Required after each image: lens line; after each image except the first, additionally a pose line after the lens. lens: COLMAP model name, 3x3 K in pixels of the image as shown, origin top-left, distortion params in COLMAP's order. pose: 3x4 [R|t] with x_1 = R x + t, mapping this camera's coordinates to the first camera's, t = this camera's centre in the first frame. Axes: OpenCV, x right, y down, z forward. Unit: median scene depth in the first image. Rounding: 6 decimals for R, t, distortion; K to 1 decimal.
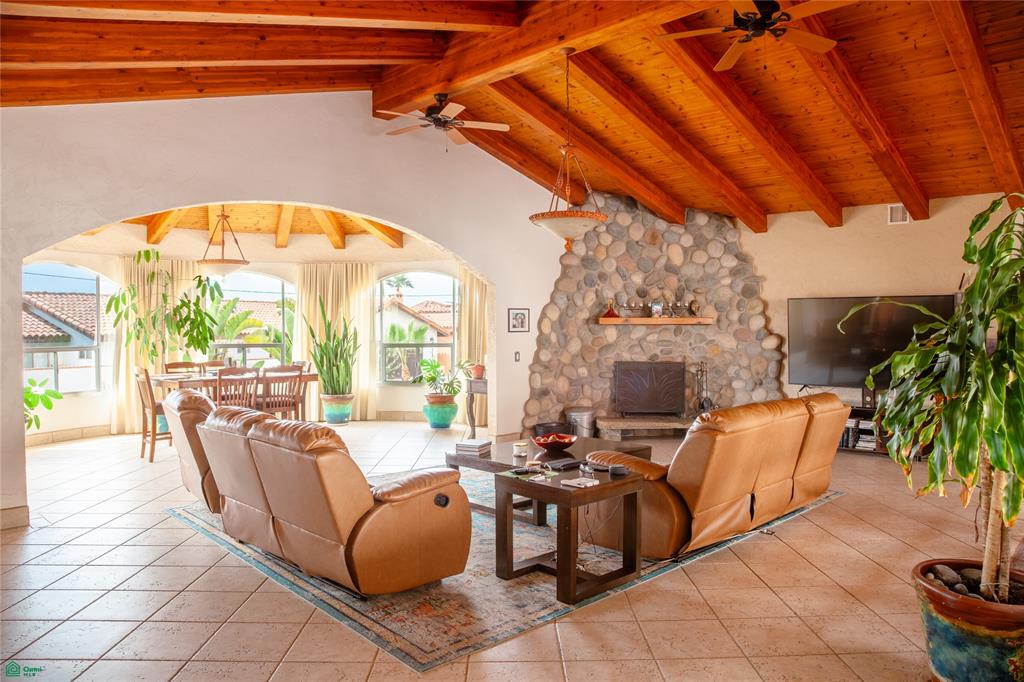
lens RADIAL K [[686.7, 0, 512.0], [0, 686.7, 341.0], [0, 0, 1]] dist [-0.127566, 0.069561]
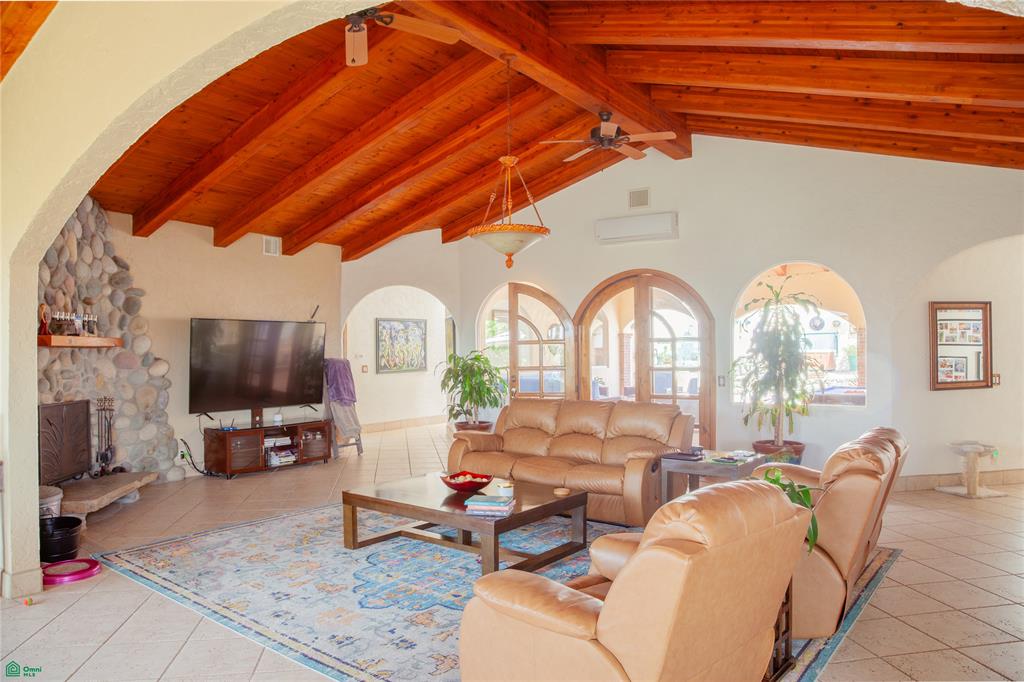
lens RADIAL K [[686.7, 0, 512.0], [0, 686.7, 341.0], [0, 0, 1]] dist [-0.127566, 0.069561]
pose [[-0.156342, 0.012496, 0.987624, -0.495295], [0.026623, 0.999610, -0.008433, -0.012832], [-0.987344, 0.024975, -0.156613, 0.664710]]
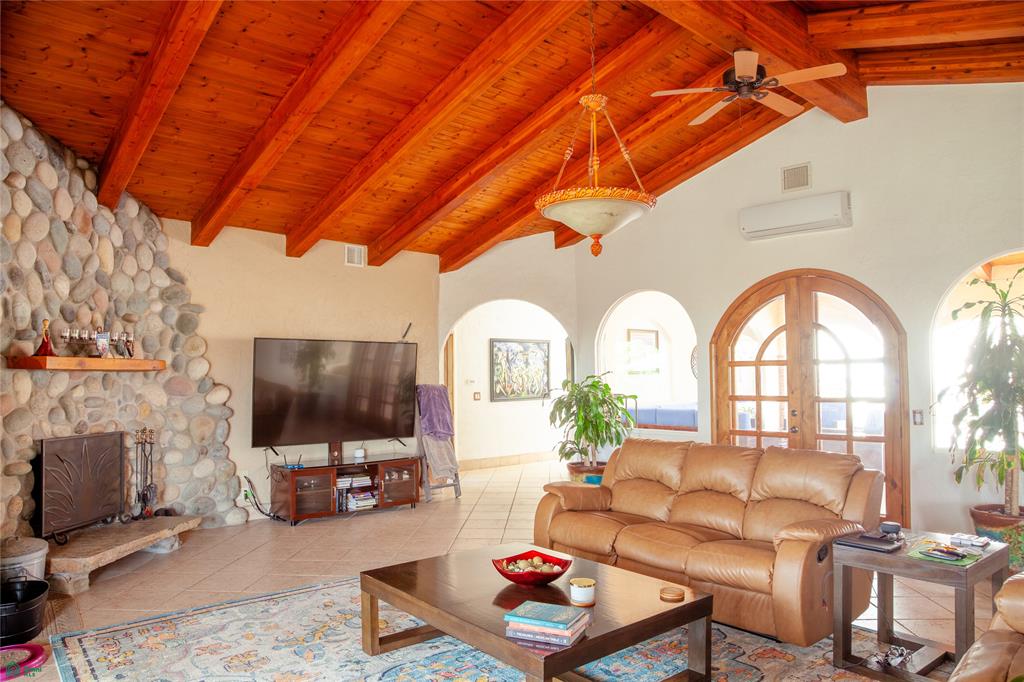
lens RADIAL K [[695.4, 0, 514.8], [0, 695.4, 341.5], [0, 0, 1]] dist [-0.124792, 0.070675]
pose [[0.061201, 0.046436, 0.997045, -0.333681], [0.025688, 0.998513, -0.048081, -0.012062], [-0.997795, 0.028554, 0.059917, 0.602679]]
